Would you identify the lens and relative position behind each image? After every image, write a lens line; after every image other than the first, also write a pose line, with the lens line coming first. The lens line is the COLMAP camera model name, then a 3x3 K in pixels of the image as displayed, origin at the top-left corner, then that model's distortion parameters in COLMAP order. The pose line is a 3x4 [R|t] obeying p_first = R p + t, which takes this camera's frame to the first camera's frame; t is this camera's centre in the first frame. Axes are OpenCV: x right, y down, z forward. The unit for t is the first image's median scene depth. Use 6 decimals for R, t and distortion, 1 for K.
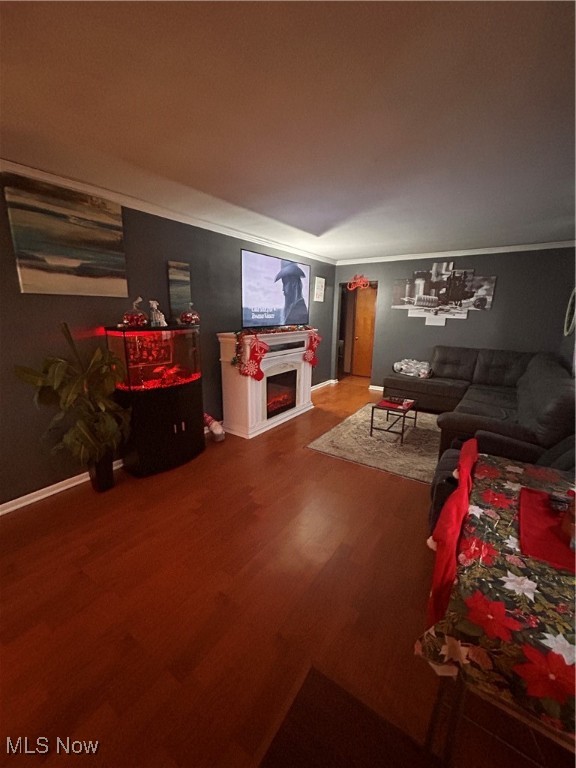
lens RADIAL K [[314.2, 0, 289.0], [0, 314.2, 382.8], [0, 0, 1]] dist [-0.000116, 0.000023]
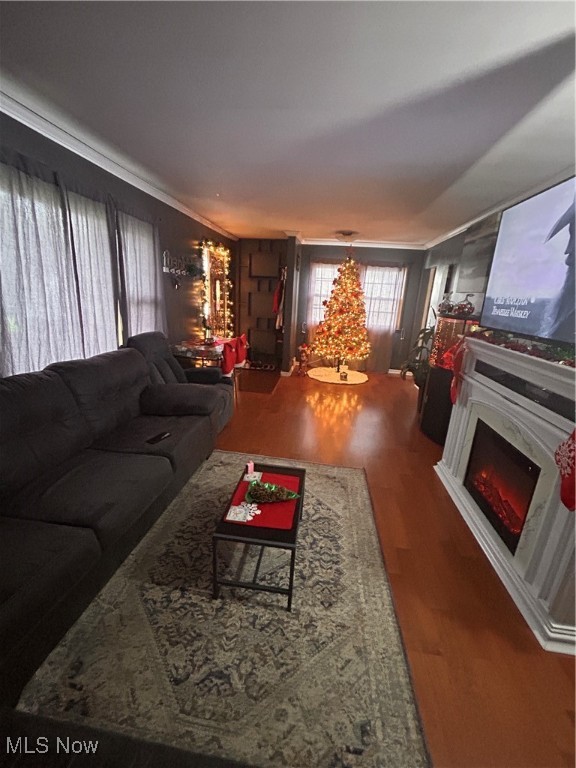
lens RADIAL K [[314.2, 0, 288.7], [0, 314.2, 379.4], [0, 0, 1]] dist [-0.000116, 0.000023]
pose [[-0.889974, 0.066640, -0.451117, 0.498513], [-0.160976, 0.879665, 0.447522, -0.283676], [0.426654, 0.470902, -0.772151, 1.272938]]
